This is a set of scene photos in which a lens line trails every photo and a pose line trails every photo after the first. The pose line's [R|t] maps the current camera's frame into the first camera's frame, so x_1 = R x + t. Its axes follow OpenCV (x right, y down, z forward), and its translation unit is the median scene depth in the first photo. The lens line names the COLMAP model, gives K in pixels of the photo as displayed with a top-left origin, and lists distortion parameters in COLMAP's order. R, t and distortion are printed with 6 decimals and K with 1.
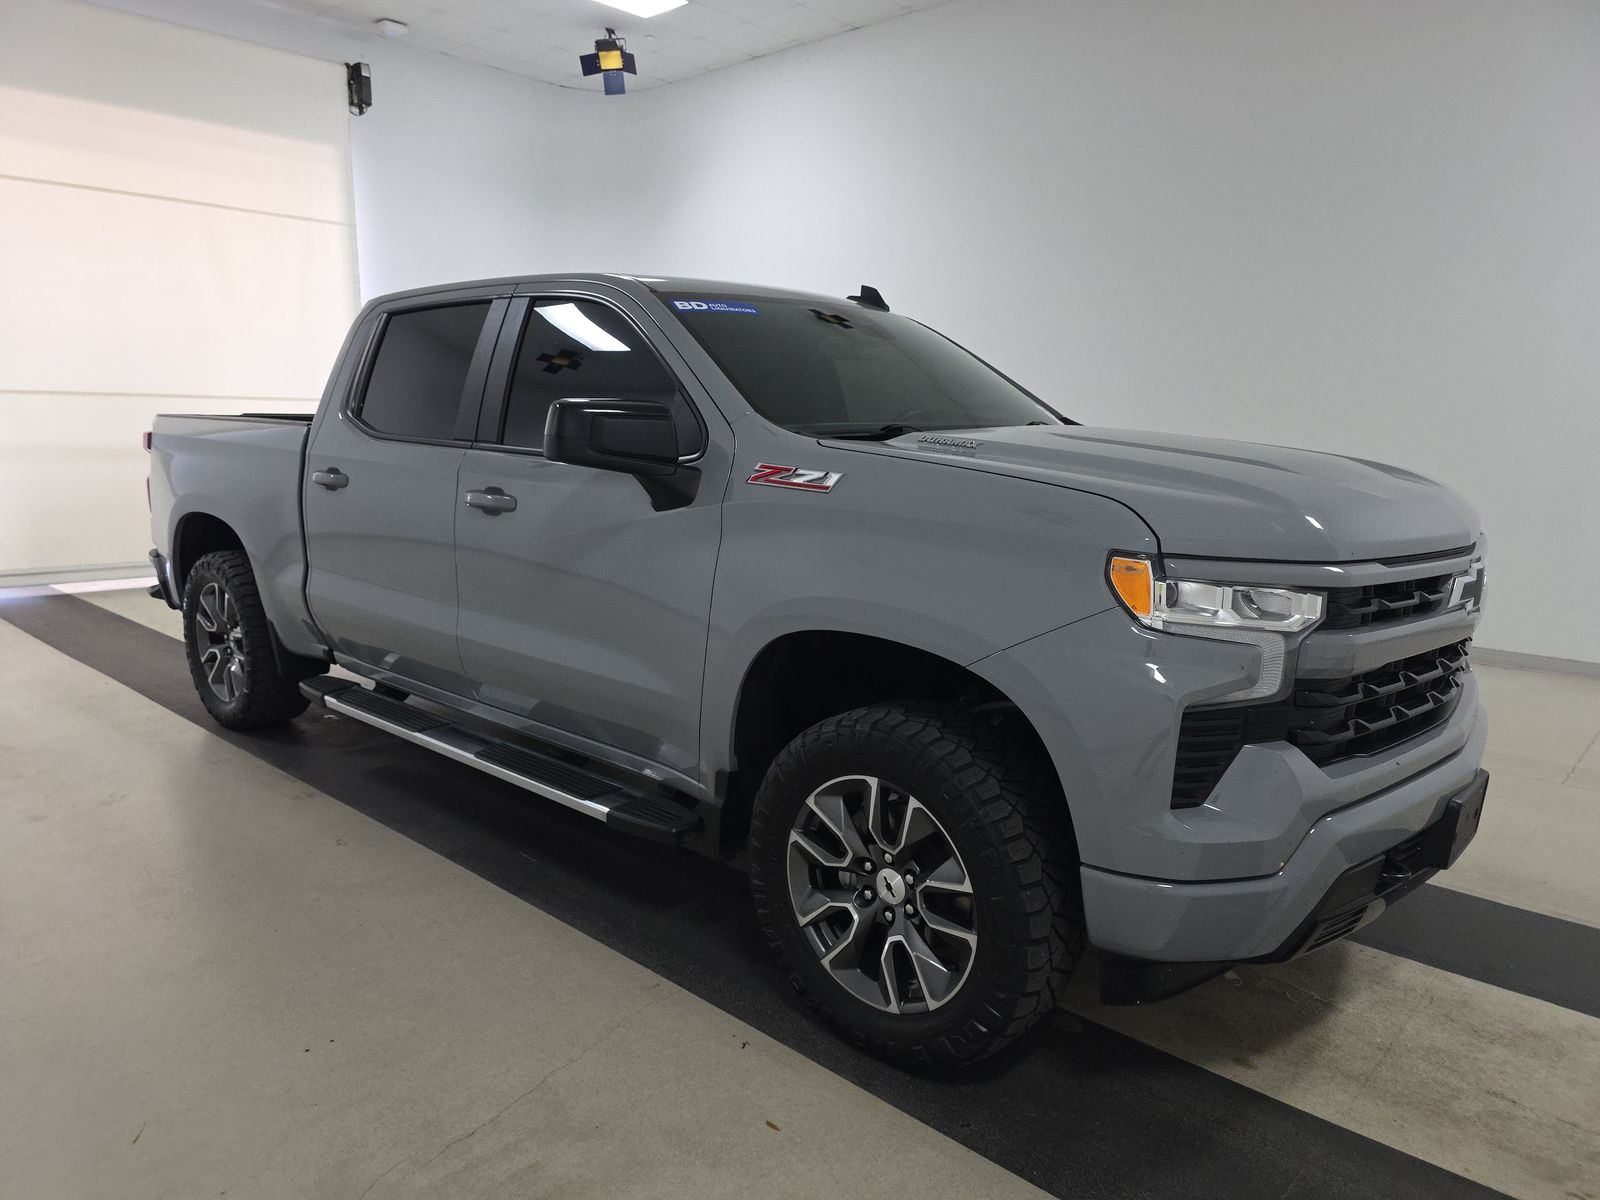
lens RADIAL K [[1084.2, 0, 800.0], [0, 1084.2, 600.0], [0, 0, 1]] dist [0.005740, -0.000688]
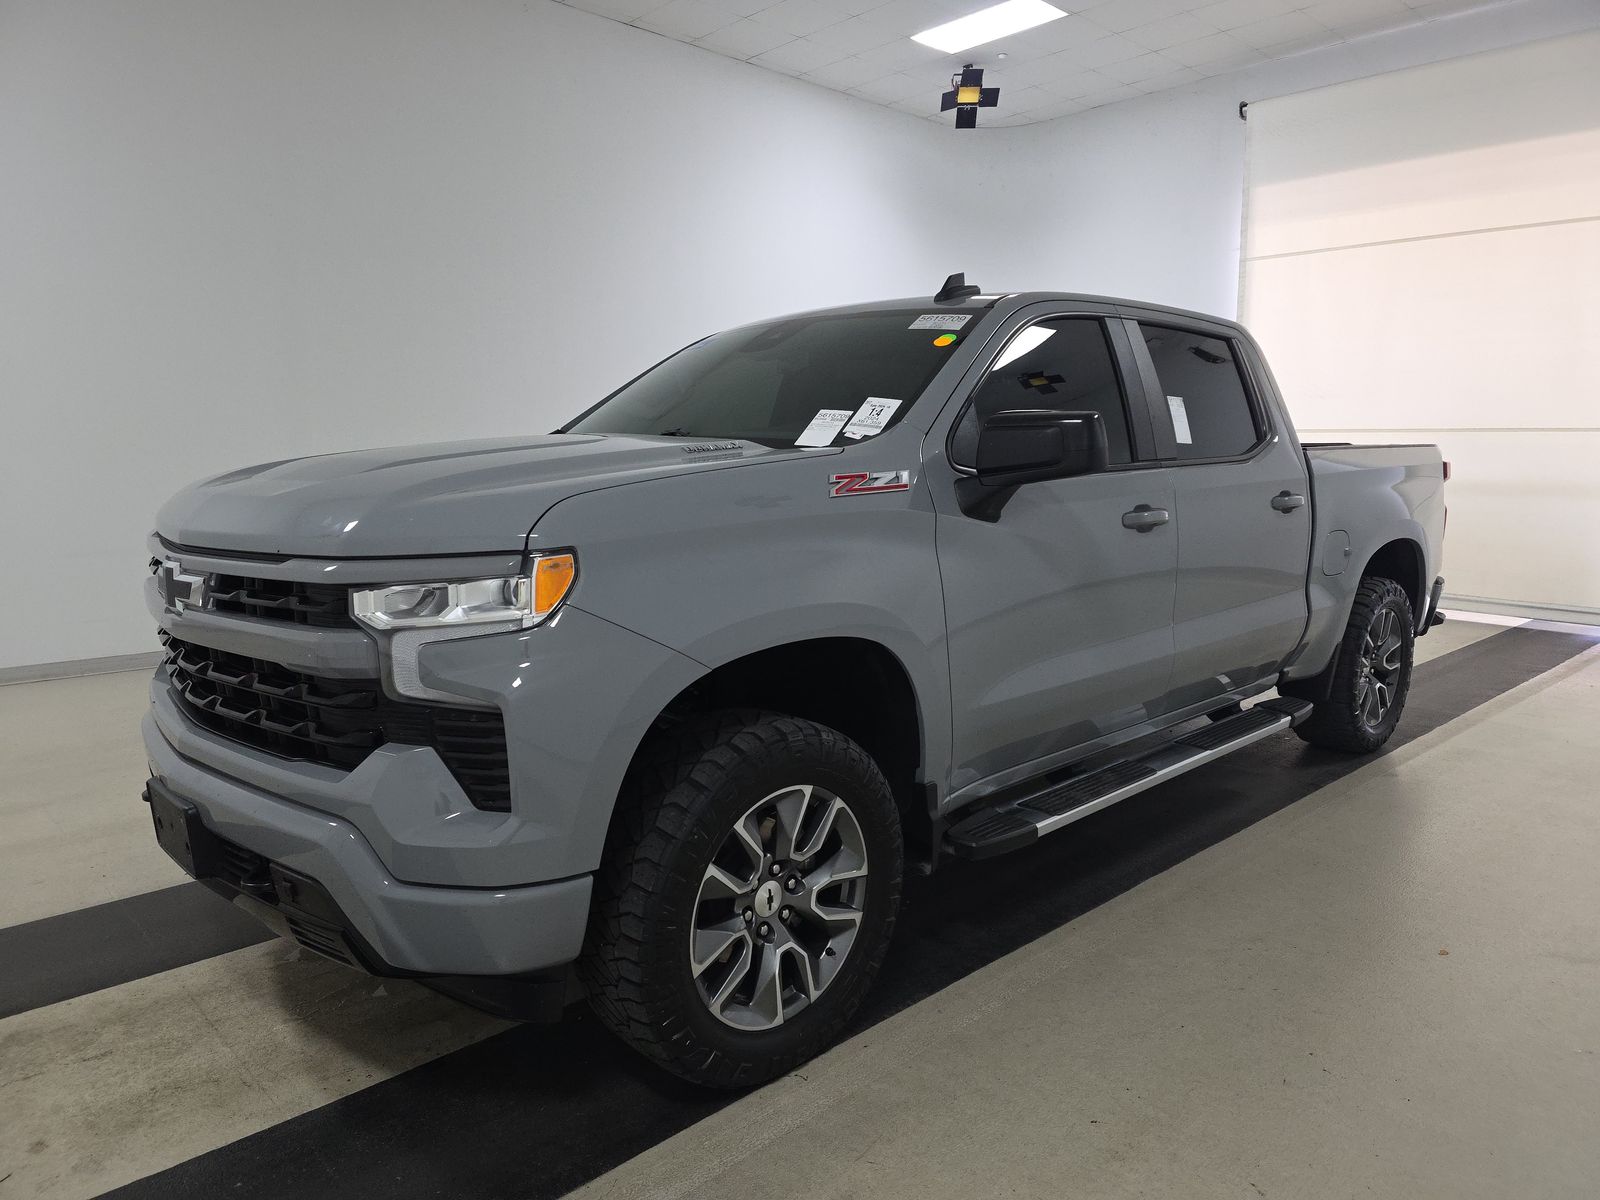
lens RADIAL K [[1065.1, 0, 803.5], [0, 1065.1, 634.0], [0, 0, 1]] dist [0.000503, -0.000194]
pose [[-0.065669, 0.155785, -0.985606, 1.374642], [-0.160609, 0.973209, 0.164527, -0.197895], [0.984831, 0.169101, -0.038889, 1.454257]]
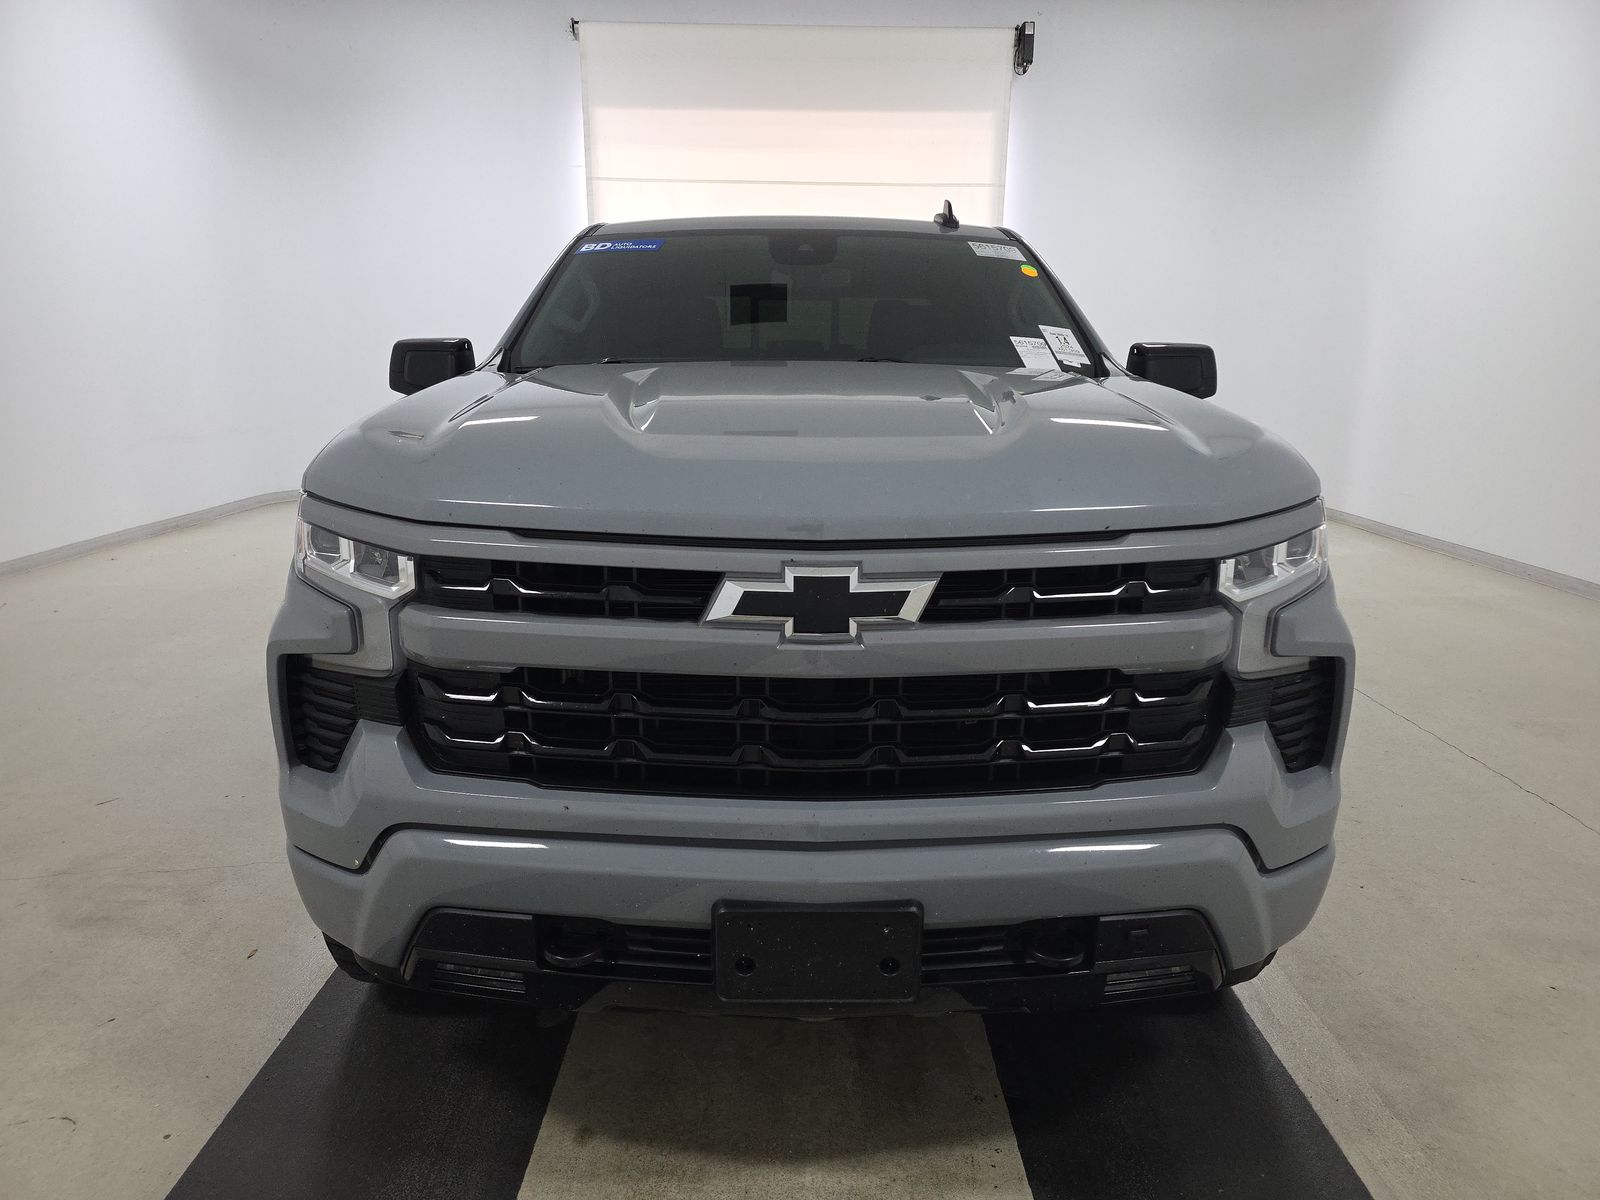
lens RADIAL K [[1084.0, 0, 800.0], [0, 1084.0, 600.0], [0, 0, 1]] dist [0.017467, 0.000125]
pose [[0.690091, 0.156698, -0.706555, 0.962923], [-0.130432, 0.987221, 0.091550, -0.066329], [0.711872, 0.028979, 0.701711, 0.485413]]
